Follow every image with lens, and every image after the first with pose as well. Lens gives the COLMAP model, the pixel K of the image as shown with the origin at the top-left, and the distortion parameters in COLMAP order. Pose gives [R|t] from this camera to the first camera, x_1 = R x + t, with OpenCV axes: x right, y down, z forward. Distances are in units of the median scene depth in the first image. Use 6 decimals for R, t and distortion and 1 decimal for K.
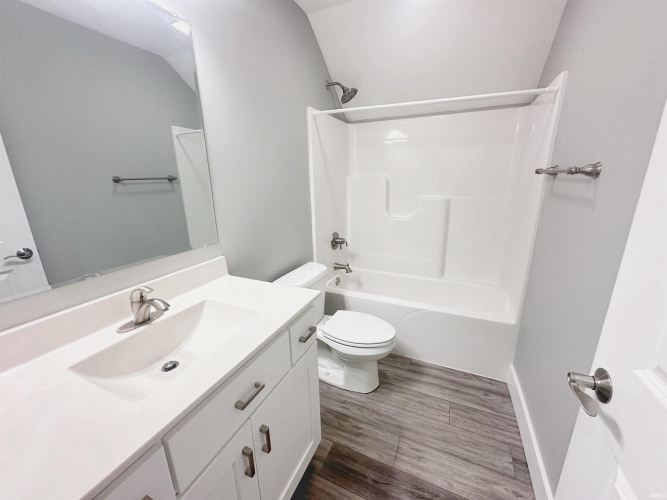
lens RADIAL K [[264.8, 0, 333.5], [0, 264.8, 250.0], [0, 0, 1]] dist [0.000091, 0.000008]
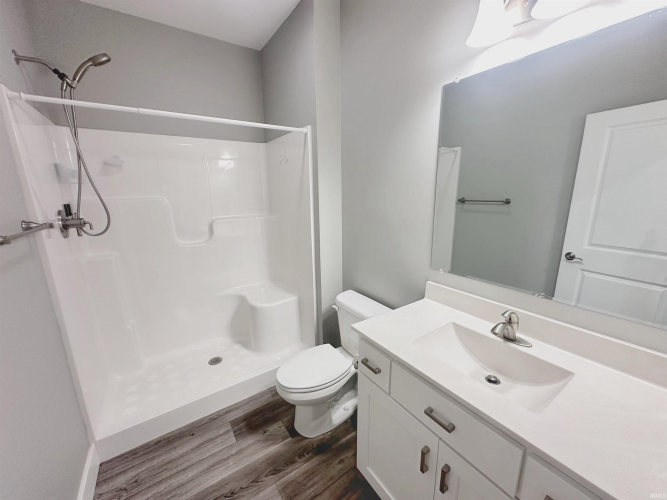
lens RADIAL K [[264.8, 0, 333.5], [0, 264.8, 250.0], [0, 0, 1]] dist [0.000091, 0.000008]
pose [[-0.523246, 0.223487, -0.822355, 0.459533], [-0.197095, 0.907098, 0.371924, -0.331657], [0.829076, 0.356690, -0.430587, 0.948930]]
